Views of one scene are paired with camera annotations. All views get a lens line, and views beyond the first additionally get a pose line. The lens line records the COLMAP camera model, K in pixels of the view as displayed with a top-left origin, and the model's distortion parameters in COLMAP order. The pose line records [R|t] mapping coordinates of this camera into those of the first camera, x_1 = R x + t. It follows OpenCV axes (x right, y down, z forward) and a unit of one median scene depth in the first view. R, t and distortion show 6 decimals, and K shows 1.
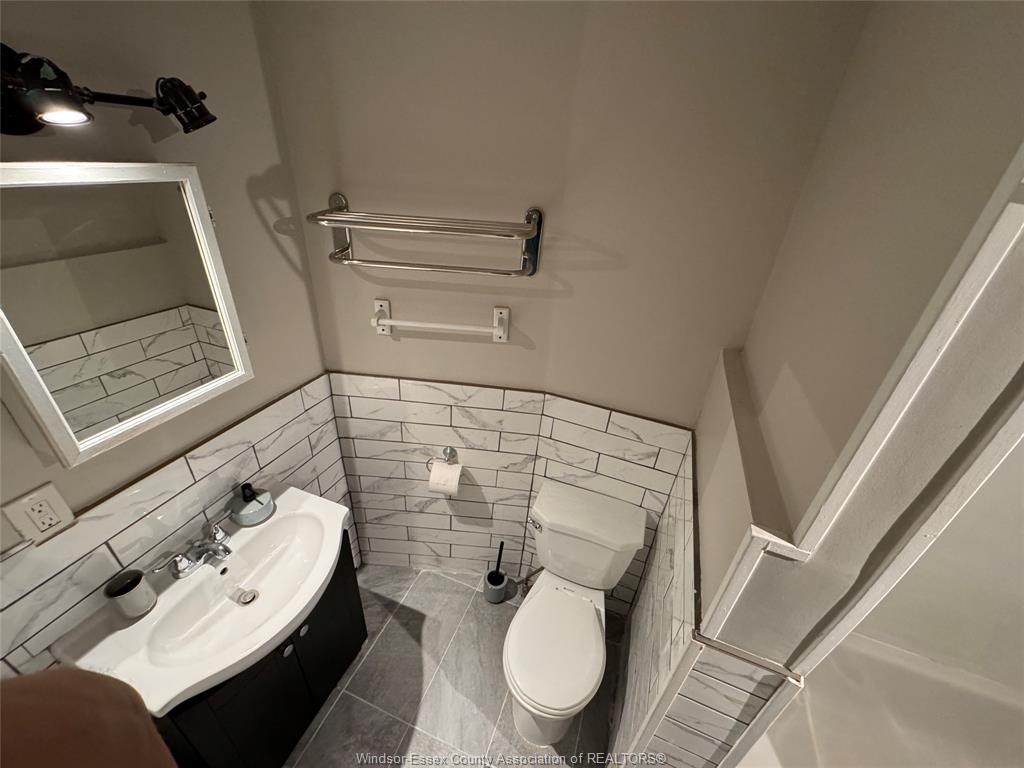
lens RADIAL K [[407.8, 0, 511.7], [0, 407.8, 381.0], [0, 0, 1]] dist [-0.005356, 0.000886]
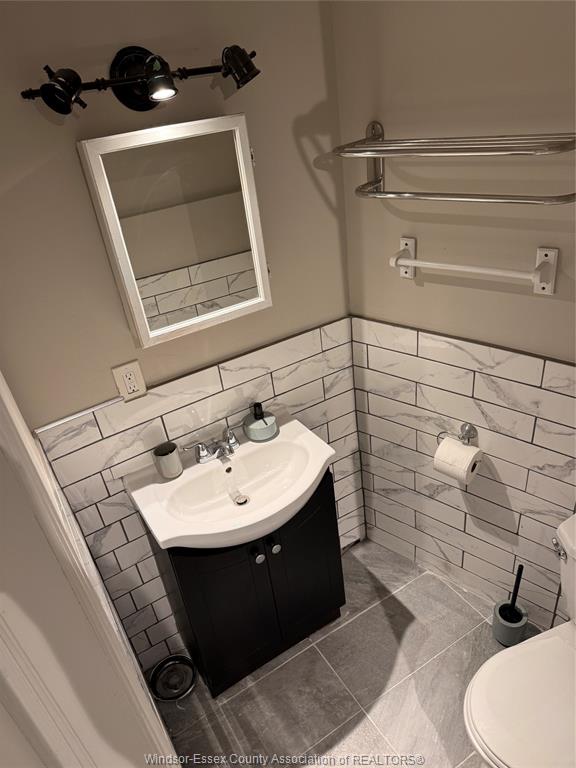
lens RADIAL K [[545.0, 0, 287.6], [0, 545.0, 382.2], [0, 0, 1]] dist [0.051252, -0.062956]
pose [[0.768275, 0.167518, -0.617812, 0.269200], [-0.152074, 0.985283, 0.078047, 0.058701], [0.621793, 0.033992, 0.782443, -0.094828]]
